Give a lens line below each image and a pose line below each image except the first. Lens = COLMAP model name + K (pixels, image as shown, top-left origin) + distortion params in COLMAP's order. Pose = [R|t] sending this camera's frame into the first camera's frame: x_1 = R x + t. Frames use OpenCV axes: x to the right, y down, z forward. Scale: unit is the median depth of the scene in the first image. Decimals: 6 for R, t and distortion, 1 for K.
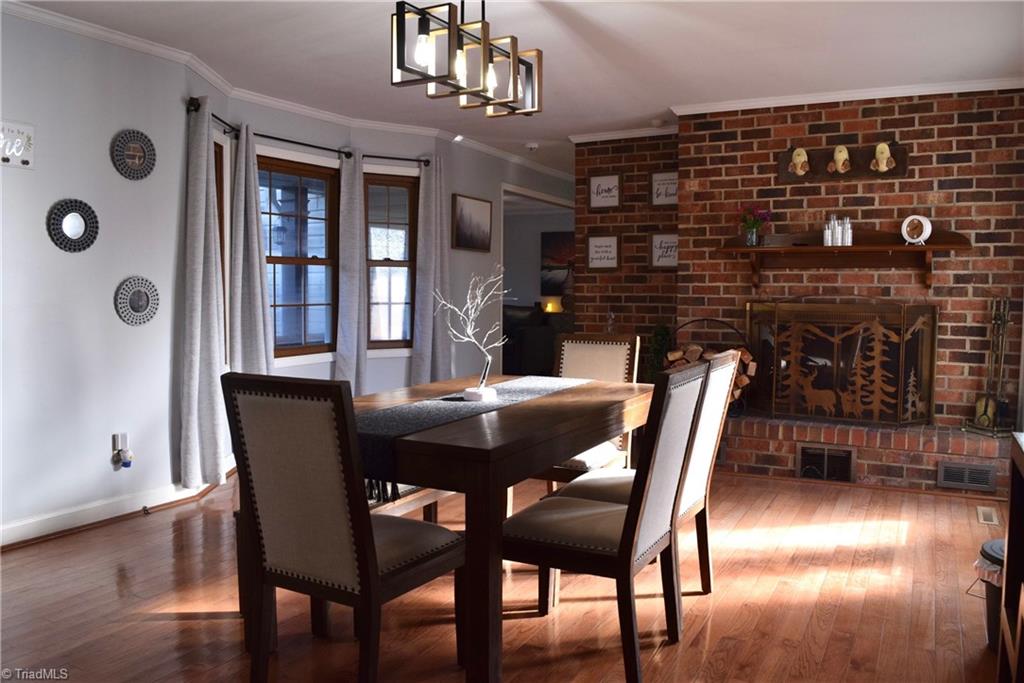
lens RADIAL K [[802.4, 0, 512.0], [0, 802.4, 341.5], [0, 0, 1]] dist [-0.100626, 0.030670]
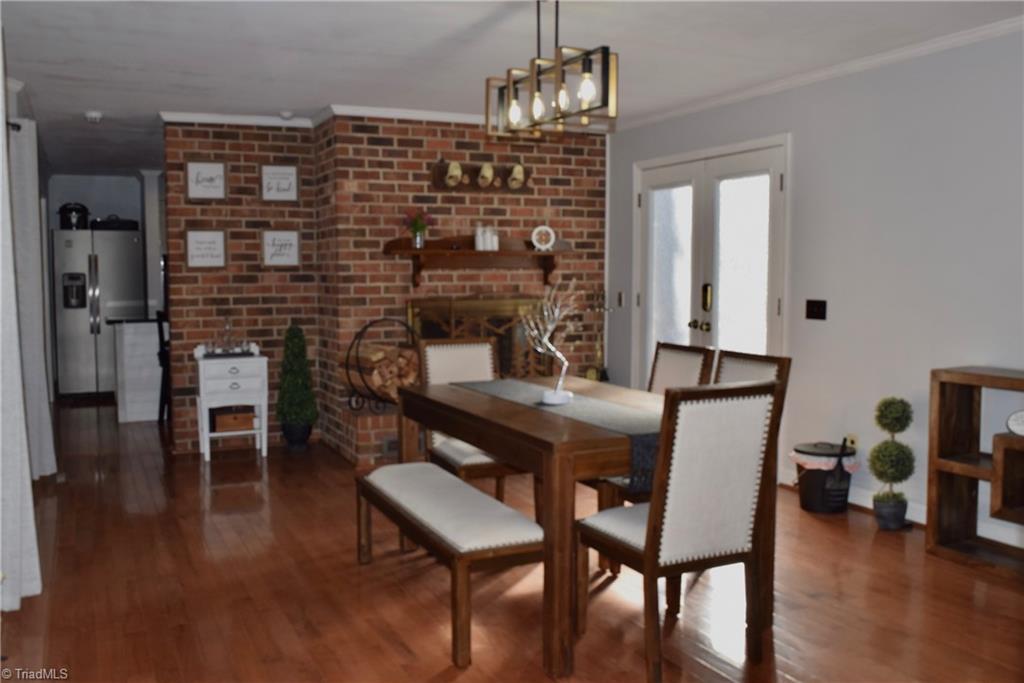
lens RADIAL K [[920.9, 0, 512.0], [0, 920.9, 341.5], [0, 0, 1]] dist [-0.079398, -0.000551]
pose [[0.591376, -0.065799, 0.803707, -0.602542], [0.059222, 0.997518, 0.038091, -0.033041], [-0.804219, 0.025071, 0.593805, 0.154803]]
